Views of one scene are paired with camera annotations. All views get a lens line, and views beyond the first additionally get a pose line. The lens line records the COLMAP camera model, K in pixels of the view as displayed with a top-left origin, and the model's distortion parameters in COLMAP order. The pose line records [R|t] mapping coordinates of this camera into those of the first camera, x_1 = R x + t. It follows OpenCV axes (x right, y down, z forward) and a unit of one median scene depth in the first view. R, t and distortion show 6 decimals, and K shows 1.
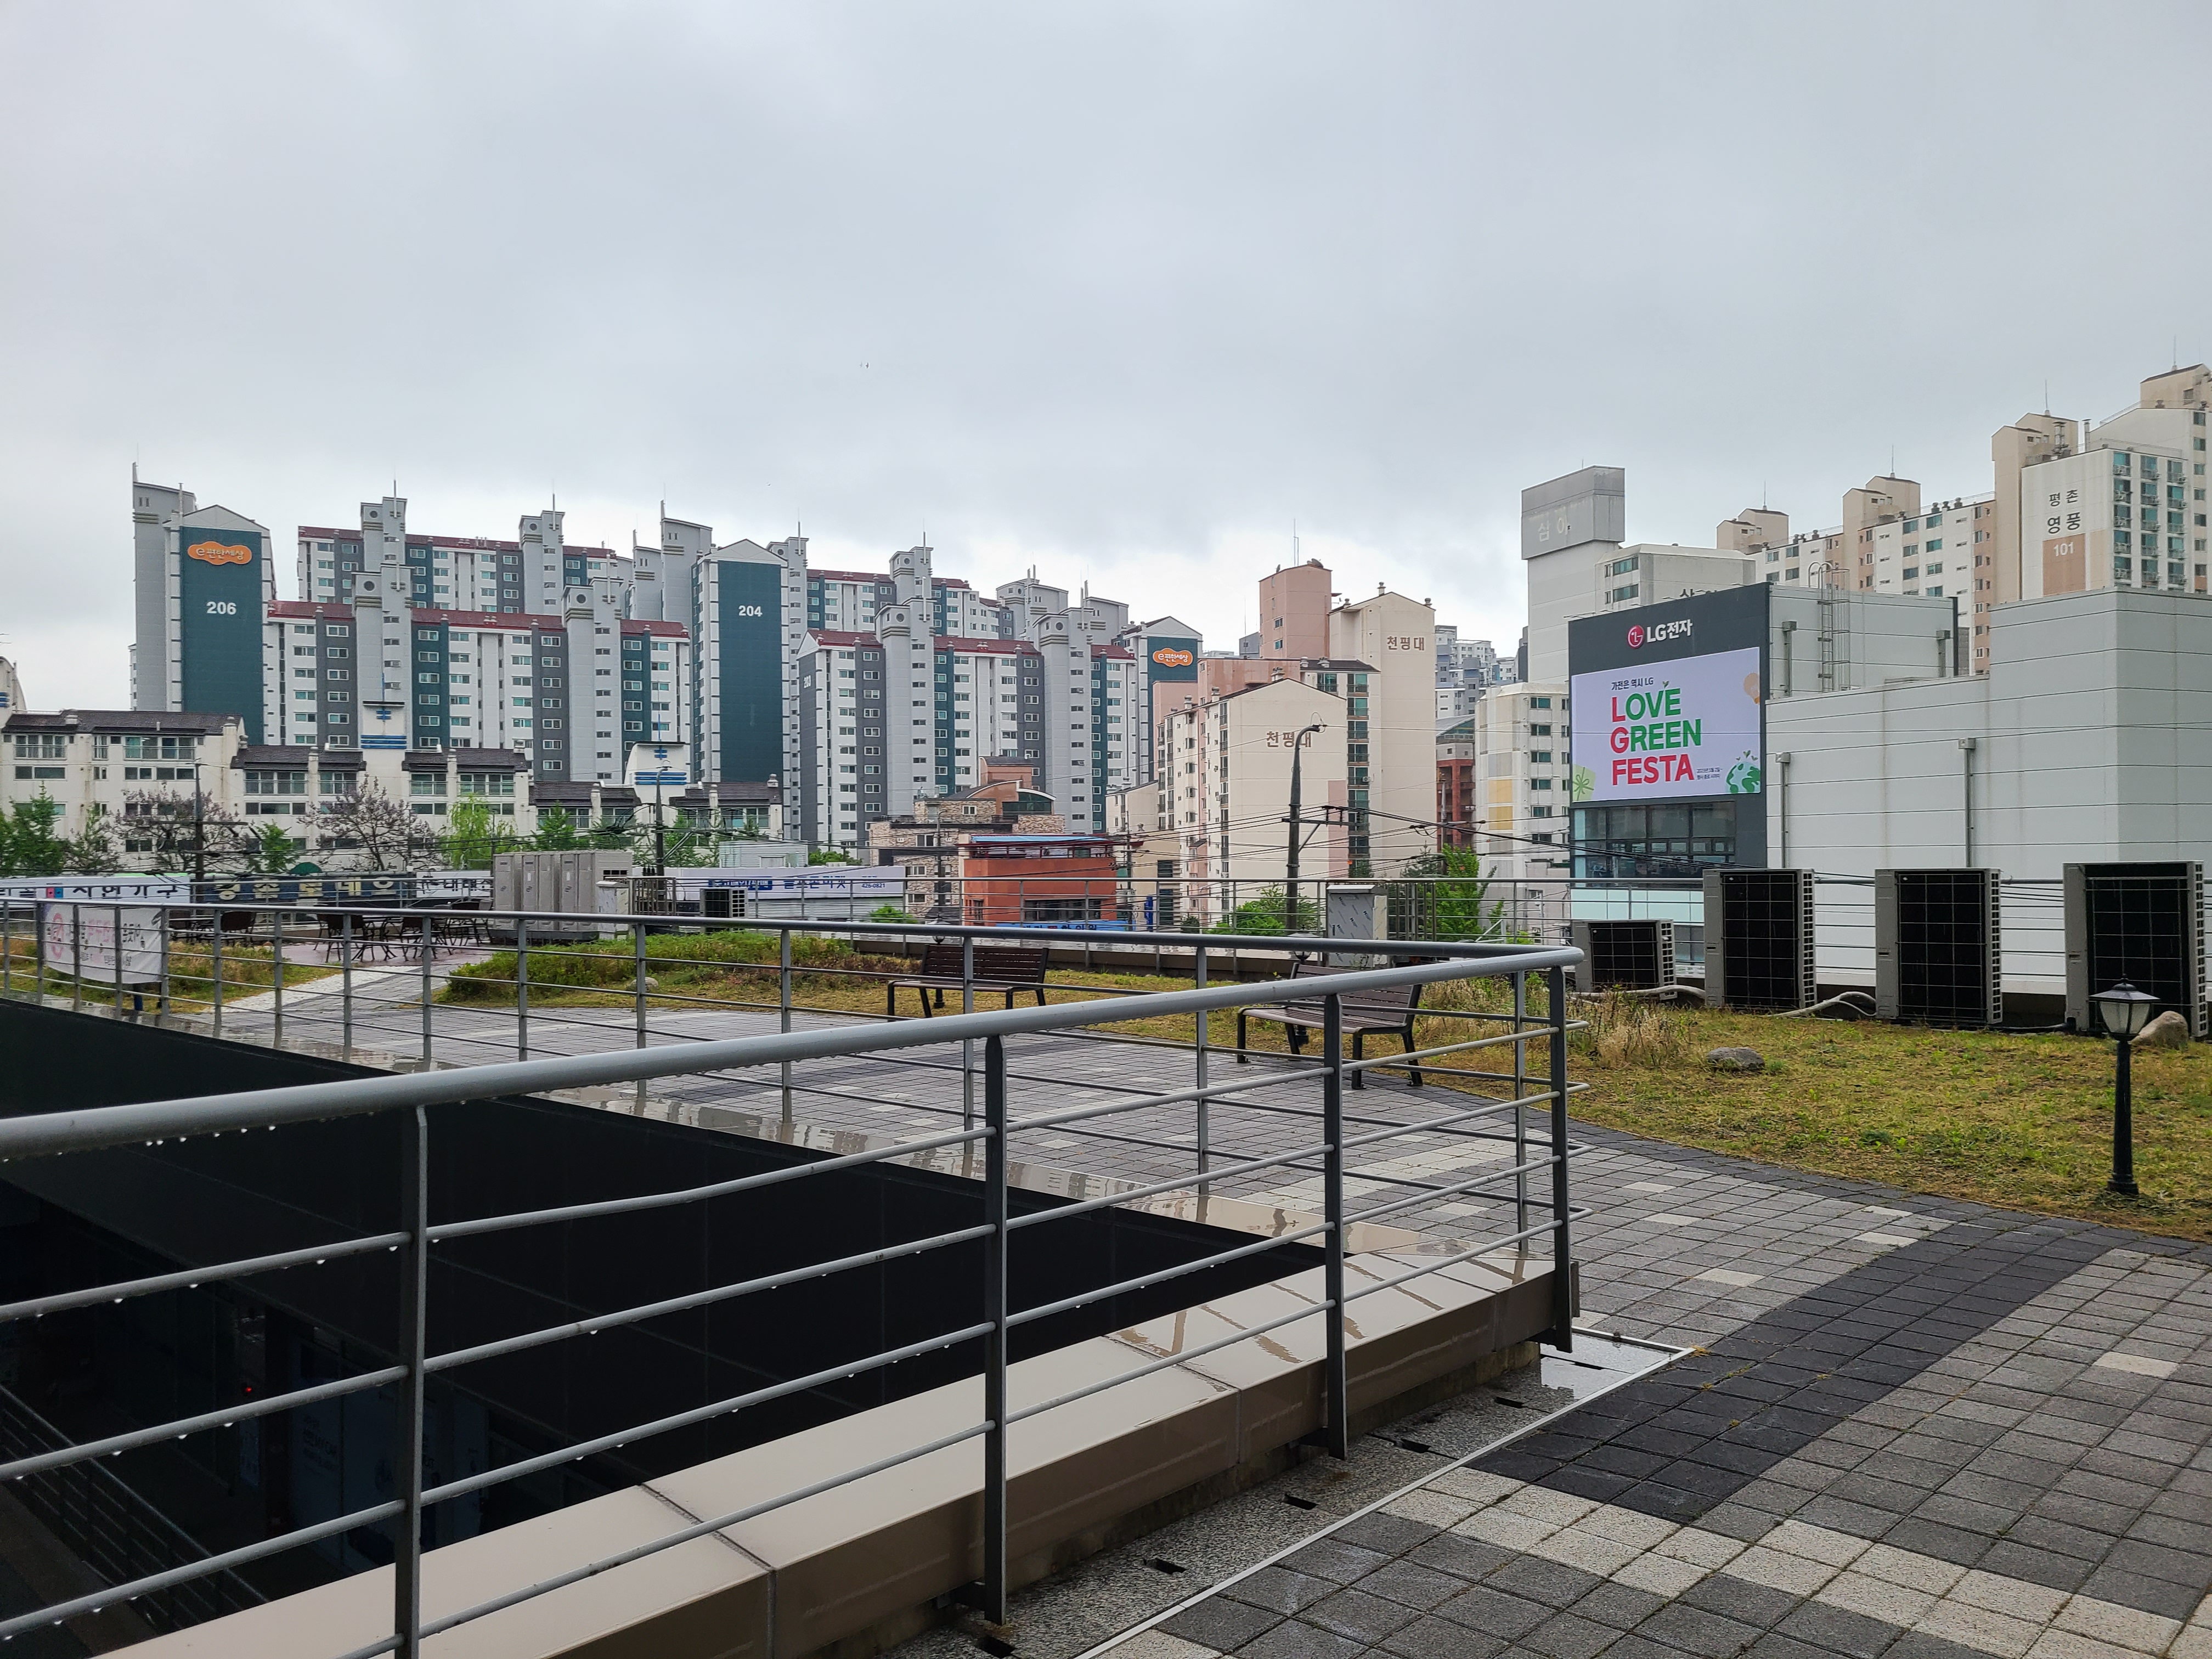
lens RADIAL K [[1649.3, 0, 1114.8], [0, 1649.3, 835.9], [0, 0, 1]] dist [0.070493, -0.063431]
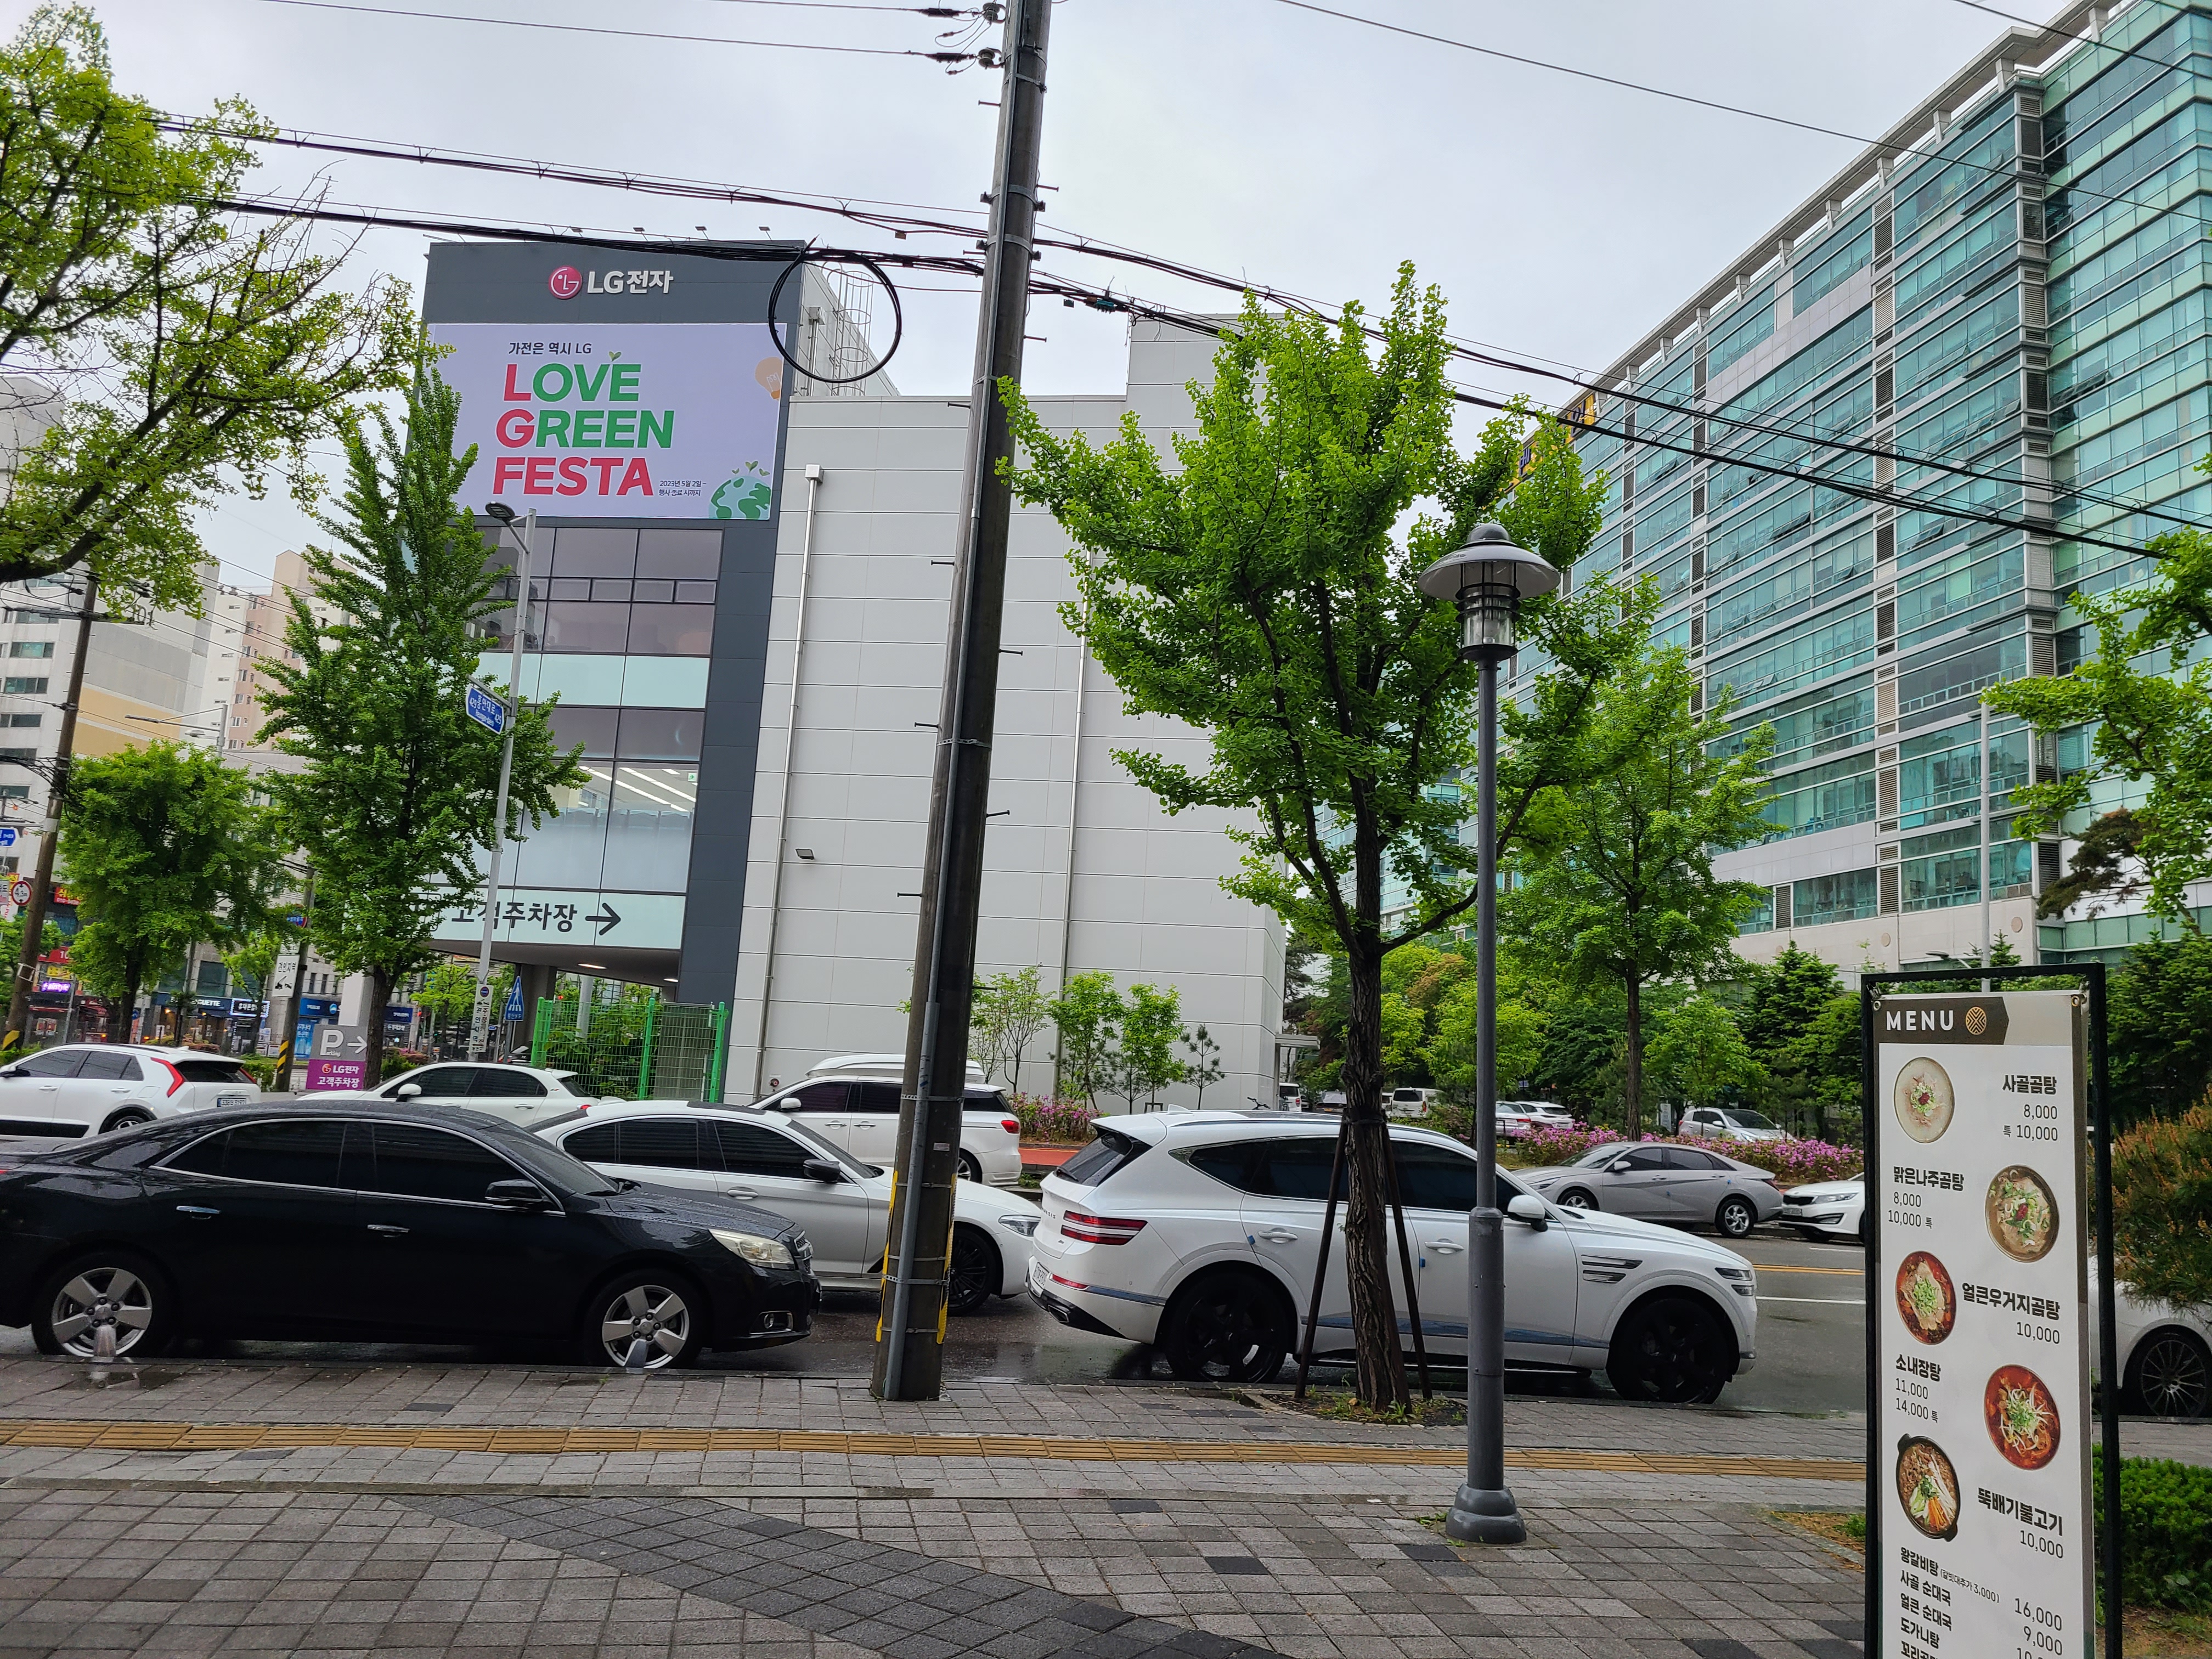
lens RADIAL K [[1649.3, 0, 1144.7], [0, 1649.3, 830.7], [0, 0, 1]] dist [0.070493, -0.063431]
pose [[0.549704, 0.170274, 0.817822, -0.065426], [-0.070717, 0.984977, -0.157543, 0.181672], [-0.832361, 0.028768, 0.553487, 0.441822]]
